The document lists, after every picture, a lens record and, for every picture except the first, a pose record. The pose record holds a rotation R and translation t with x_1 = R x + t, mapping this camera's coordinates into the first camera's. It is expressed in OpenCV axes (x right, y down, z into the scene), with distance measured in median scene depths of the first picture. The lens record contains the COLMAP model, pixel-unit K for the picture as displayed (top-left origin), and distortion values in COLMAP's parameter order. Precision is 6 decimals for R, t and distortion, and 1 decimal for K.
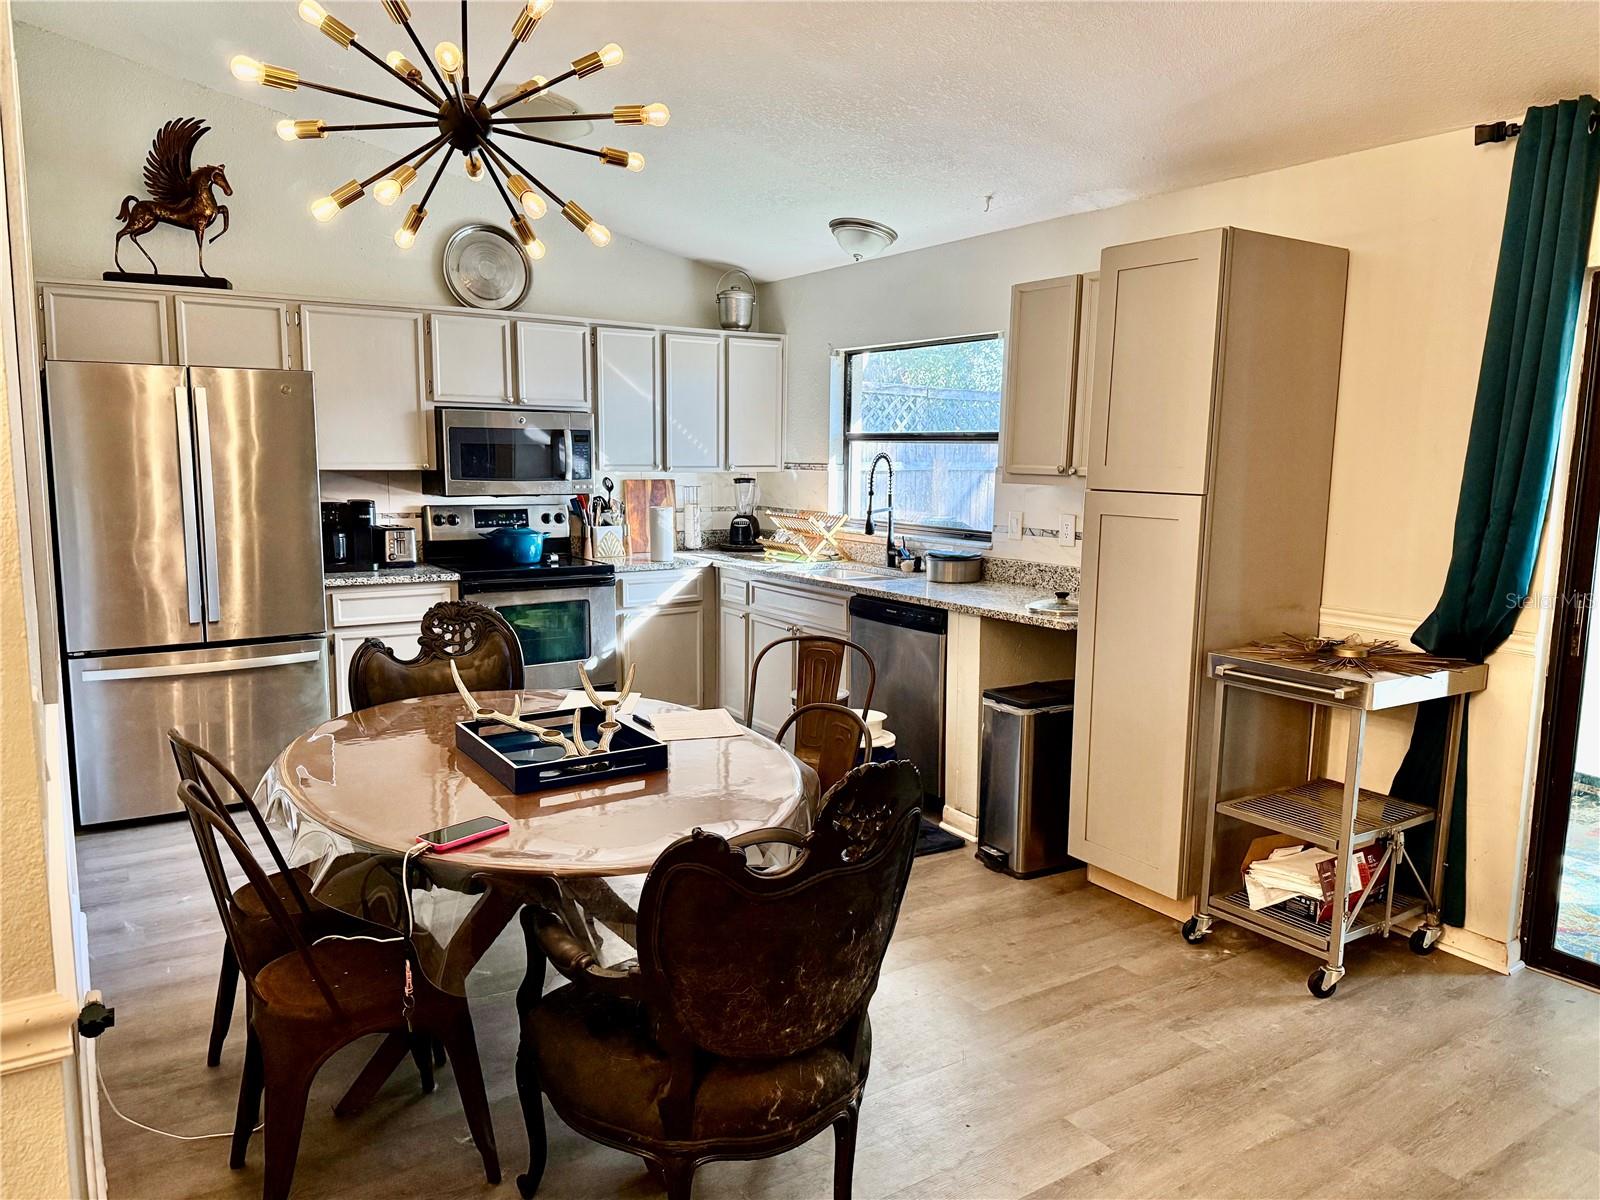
lens RADIAL K [[1118.1, 0, 797.3], [0, 1118.1, 604.5], [0, 0, 1]] dist [0.157849, -0.269418]
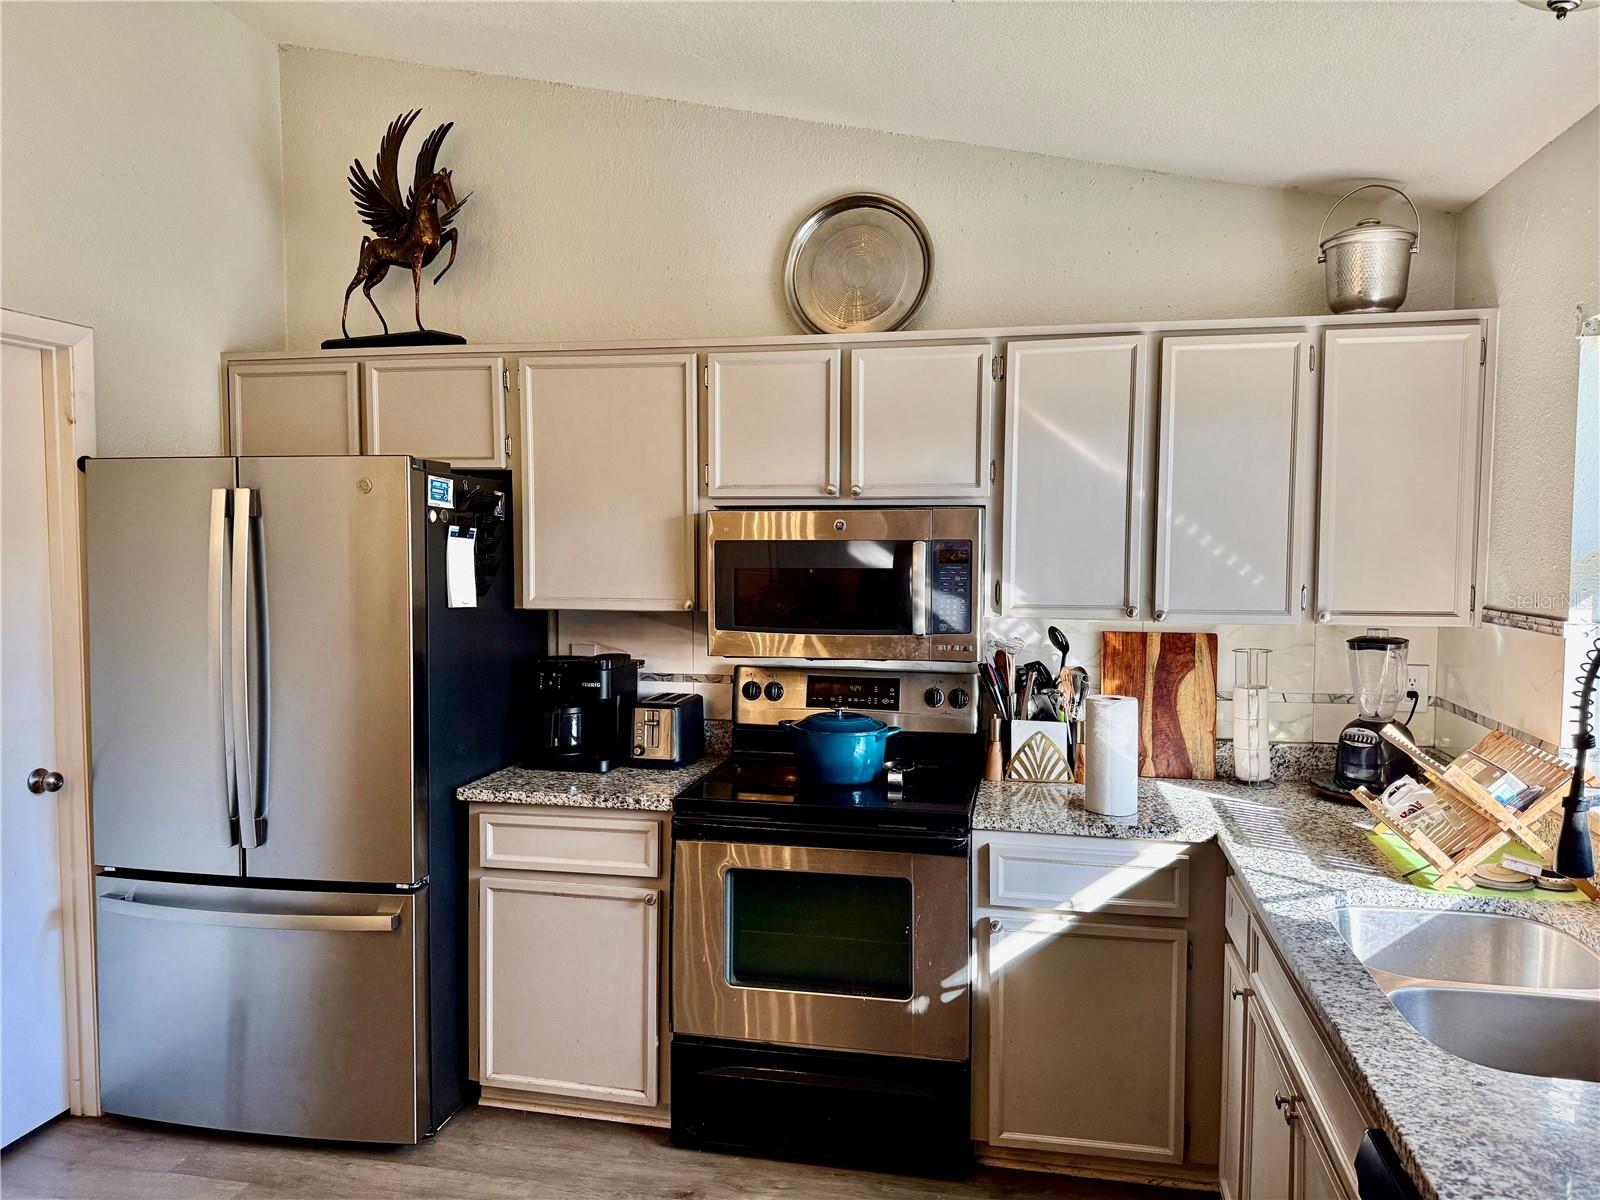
lens RADIAL K [[1118.1, 0, 797.3], [0, 1118.1, 604.5], [0, 0, 1]] dist [0.157849, -0.269418]
pose [[0.708374, 0.034759, -0.704981, 0.121941], [-0.092930, 0.994685, -0.044335, -0.095276], [0.699693, 0.096920, 0.707839, 0.584873]]
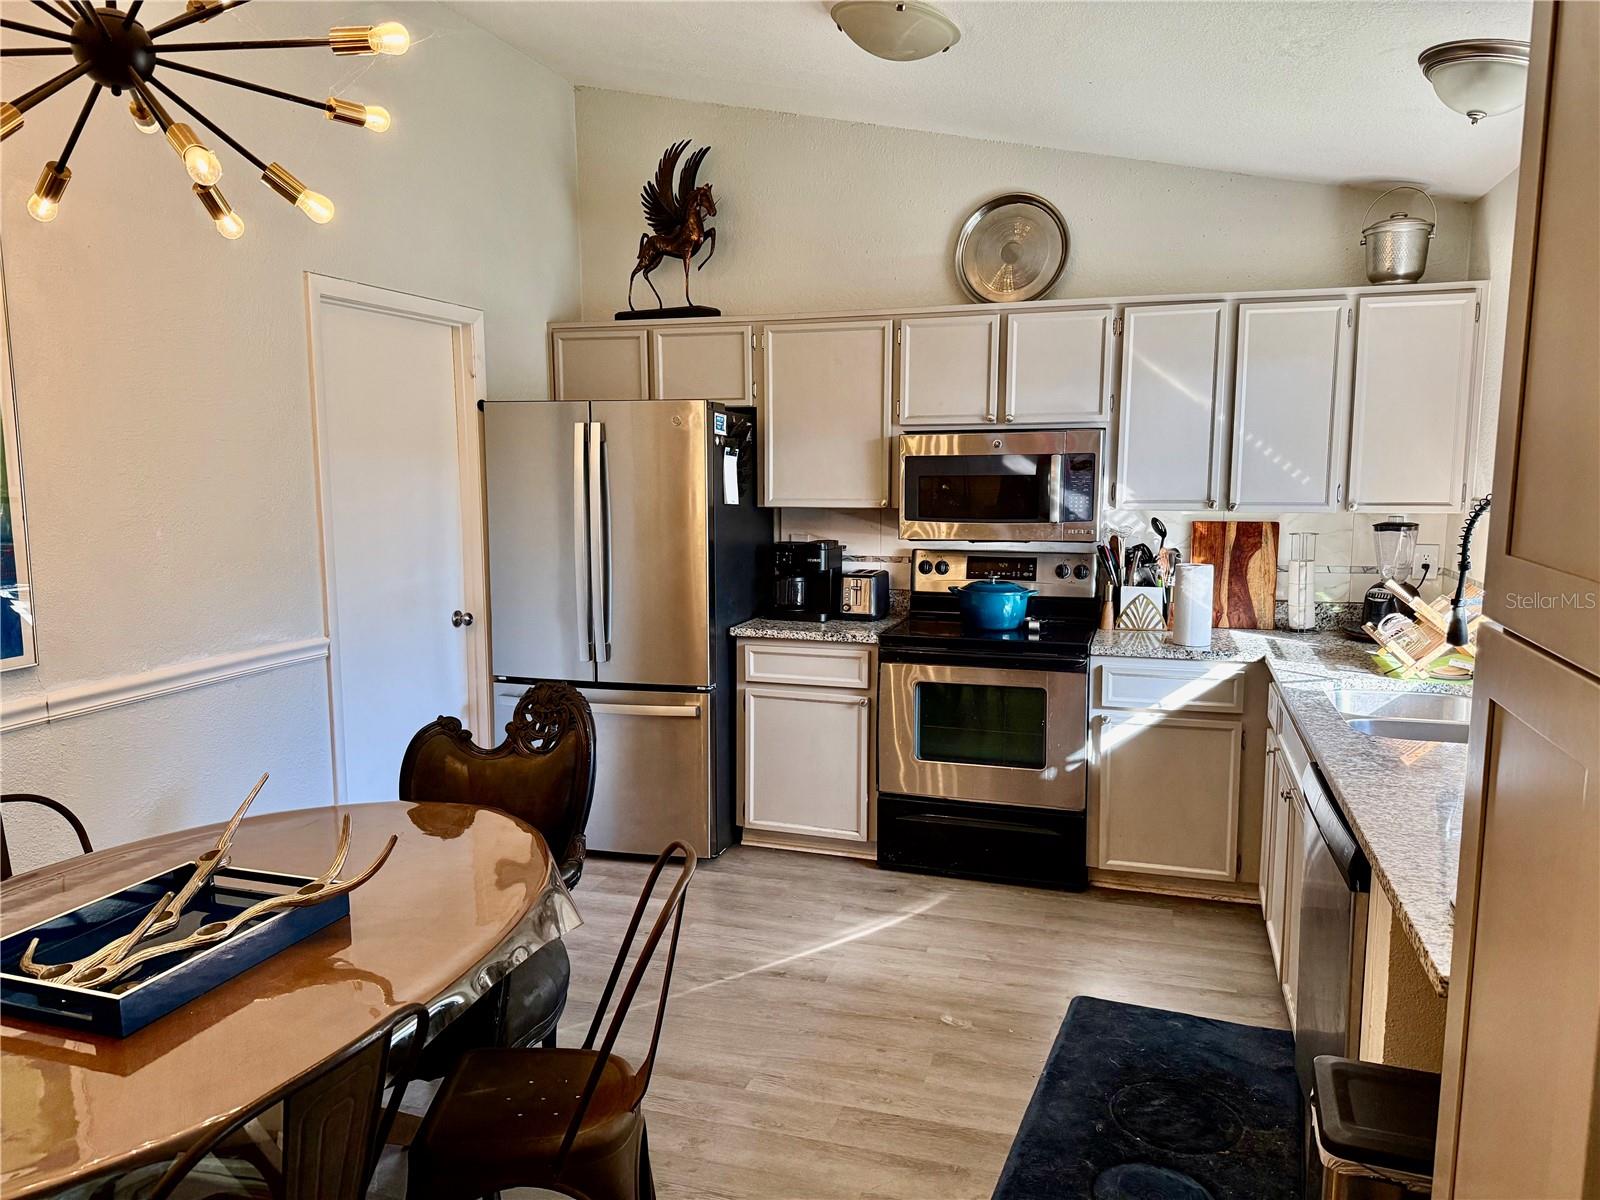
lens RADIAL K [[1118.1, 0, 797.3], [0, 1118.1, 604.5], [0, 0, 1]] dist [0.157849, -0.269418]
pose [[0.636453, 0.087441, -0.766343, 0.254843], [-0.097745, 0.994687, 0.032318, -0.064001], [0.765097, 0.054337, 0.641618, 0.399945]]
